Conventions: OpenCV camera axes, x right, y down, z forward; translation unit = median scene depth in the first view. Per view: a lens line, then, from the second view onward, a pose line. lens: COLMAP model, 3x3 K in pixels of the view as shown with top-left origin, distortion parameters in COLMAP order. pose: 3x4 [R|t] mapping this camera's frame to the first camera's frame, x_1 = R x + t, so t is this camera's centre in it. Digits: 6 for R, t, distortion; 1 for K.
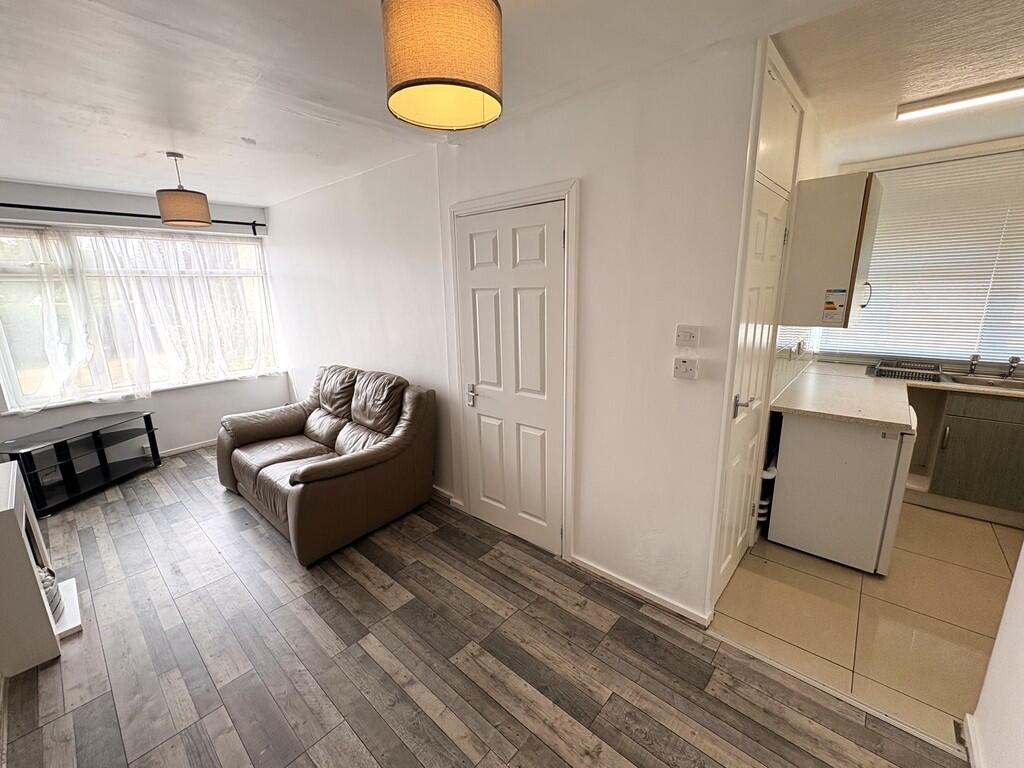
lens RADIAL K [[421.9, 0, 508.1], [0, 421.9, 383.2], [0, 0, 1]] dist [0.003619, 0.000519]
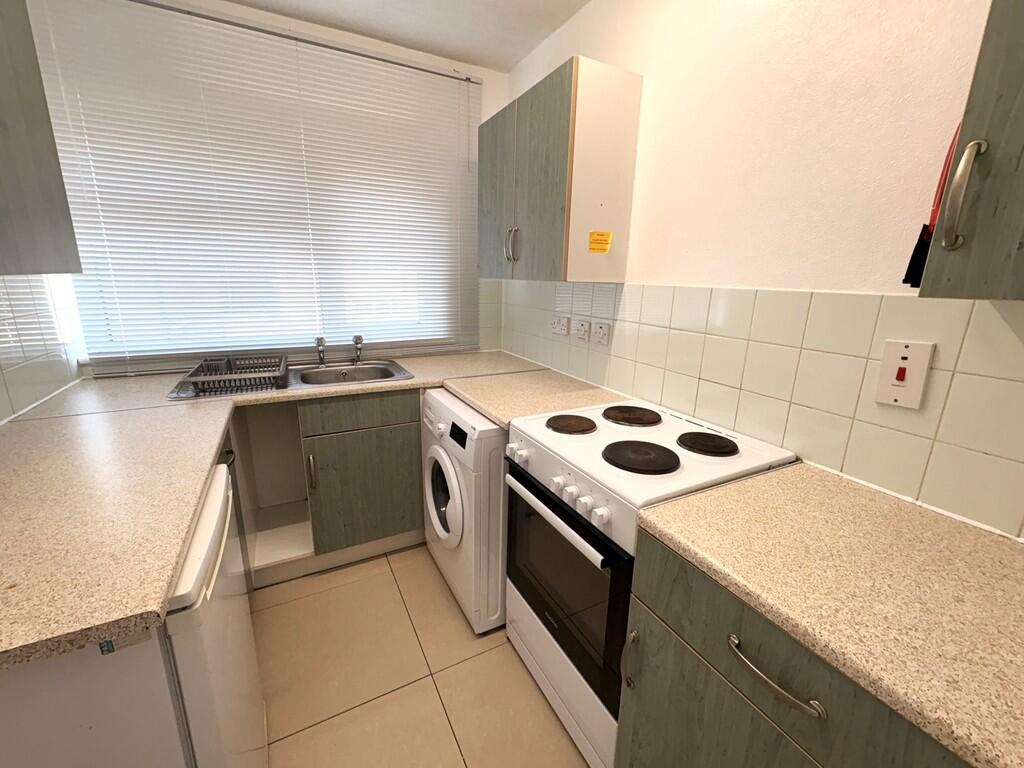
lens RADIAL K [[421.9, 0, 507.6], [0, 421.9, 380.6], [0, 0, 1]] dist [0.003619, 0.000519]
pose [[0.352440, -0.202715, 0.913615, 0.556400], [0.176153, 0.973177, 0.147977, -0.046268], [-0.919106, 0.108783, 0.378696, 0.453839]]
